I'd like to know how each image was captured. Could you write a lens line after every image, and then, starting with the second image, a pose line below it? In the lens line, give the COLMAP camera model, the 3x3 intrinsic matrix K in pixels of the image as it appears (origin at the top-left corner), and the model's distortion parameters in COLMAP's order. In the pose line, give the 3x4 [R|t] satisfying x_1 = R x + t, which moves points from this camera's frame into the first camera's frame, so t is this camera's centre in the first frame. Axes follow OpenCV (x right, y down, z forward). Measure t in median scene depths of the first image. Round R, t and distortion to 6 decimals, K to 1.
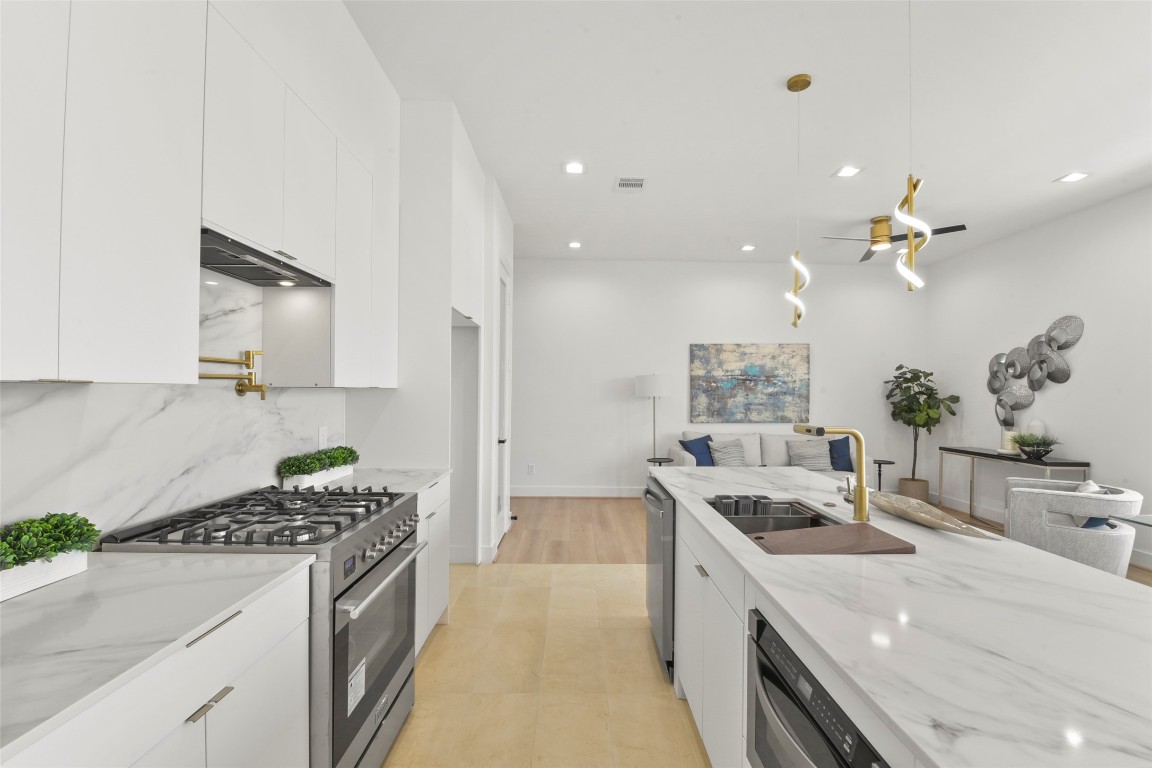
lens RADIAL K [[507.7, 0, 585.0], [0, 507.7, 386.0], [0, 0, 1]] dist [-0.005511, -0.002087]
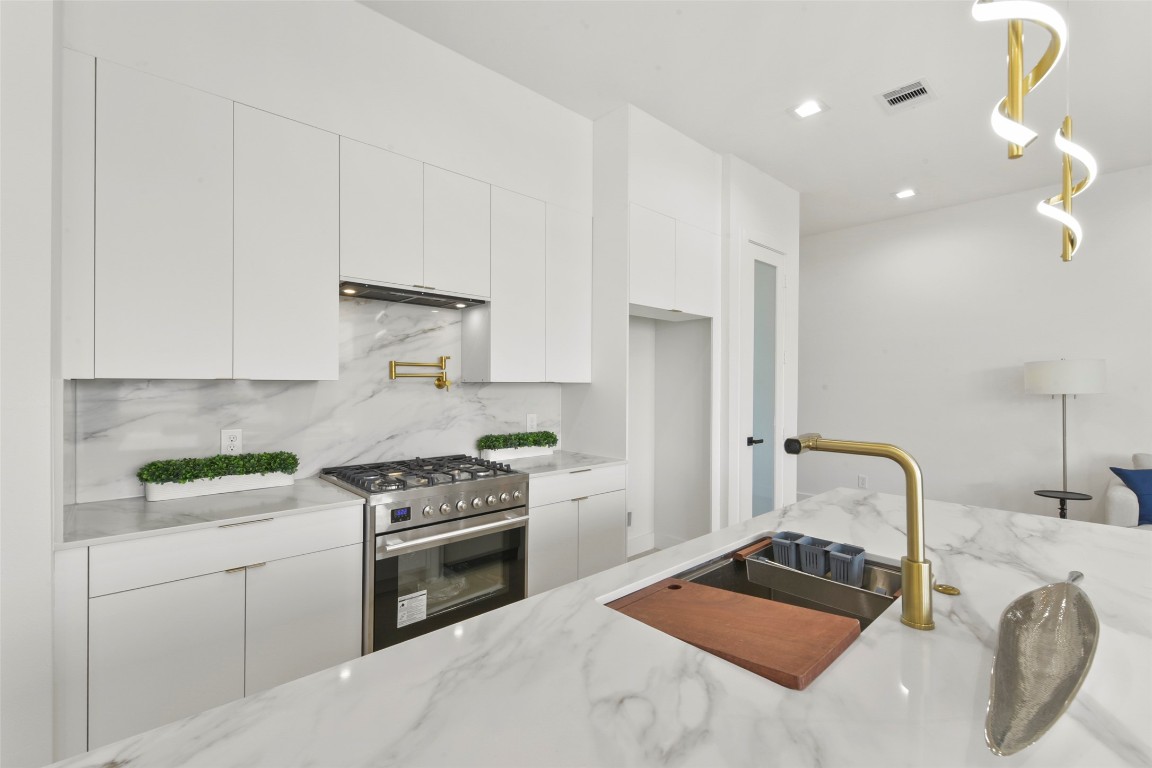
lens RADIAL K [[507.7, 0, 574.2], [0, 507.7, 386.7], [0, 0, 1]] dist [-0.005511, -0.002087]
pose [[0.653993, -0.002014, -0.756498, 0.260148], [0.007904, 0.999960, 0.004171, 0.004403], [0.756459, -0.008707, 0.653983, 0.142041]]
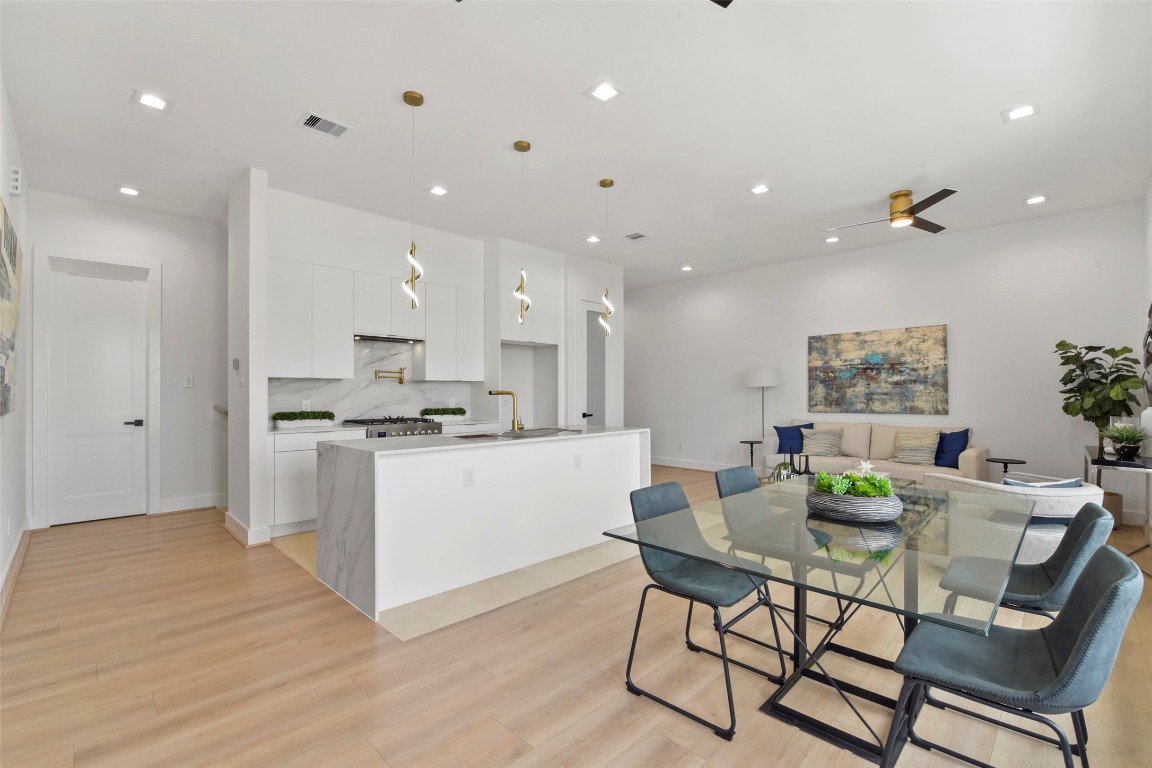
lens RADIAL K [[507.7, 0, 568.4], [0, 507.7, 391.6], [0, 0, 1]] dist [-0.005511, -0.002087]
pose [[0.681530, -0.010772, -0.731711, 0.808942], [0.014299, 0.999897, -0.001401, 0.031570], [0.731651, -0.009508, 0.681614, -0.095183]]
